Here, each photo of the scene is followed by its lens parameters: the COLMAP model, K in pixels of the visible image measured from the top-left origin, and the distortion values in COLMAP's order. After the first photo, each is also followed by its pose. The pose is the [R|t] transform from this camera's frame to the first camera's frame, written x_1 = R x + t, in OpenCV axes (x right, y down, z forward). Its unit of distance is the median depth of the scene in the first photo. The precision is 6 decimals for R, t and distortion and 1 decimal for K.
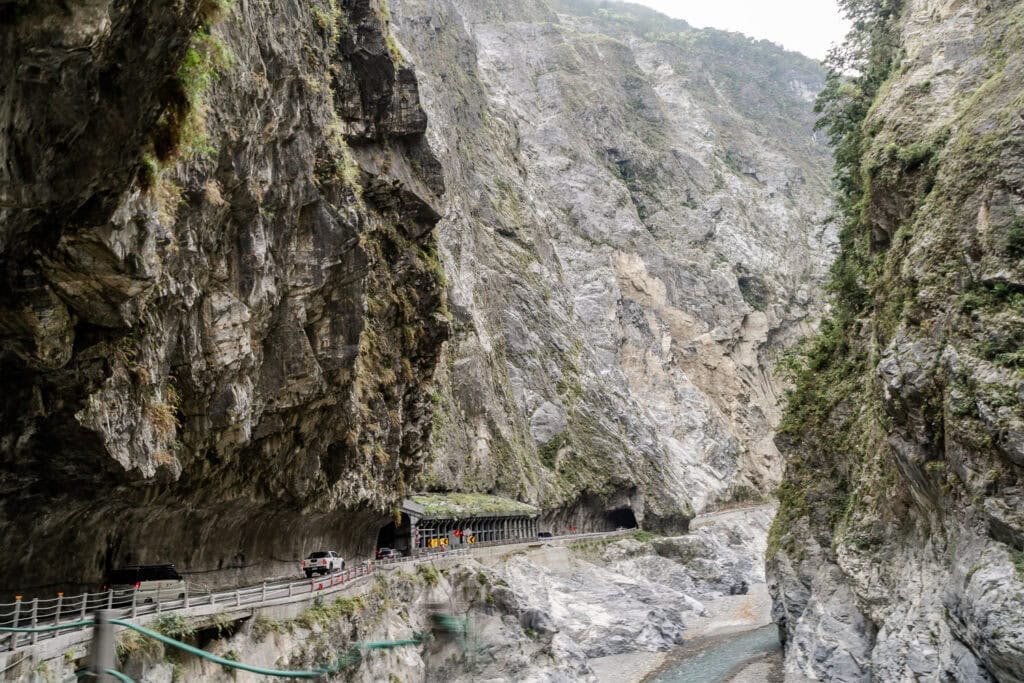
lens RADIAL K [[710.6, 0, 512.1], [0, 710.6, 365.7], [0, 0, 1]] dist [-0.008063, -0.003200]
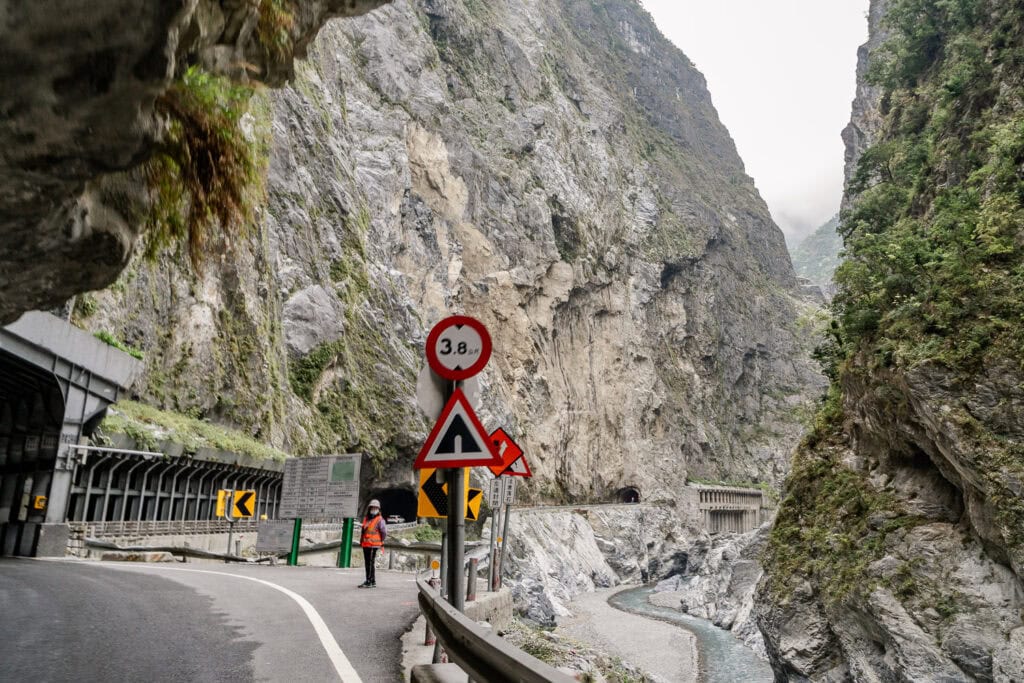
lens RADIAL K [[710.6, 0, 512.1], [0, 710.6, 365.7], [0, 0, 1]] dist [-0.008063, -0.003200]
pose [[0.848910, 0.197805, 0.490127, -0.064710], [-0.196323, 0.978992, -0.055066, 0.090709], [-0.490723, -0.049477, 0.869910, 0.344580]]
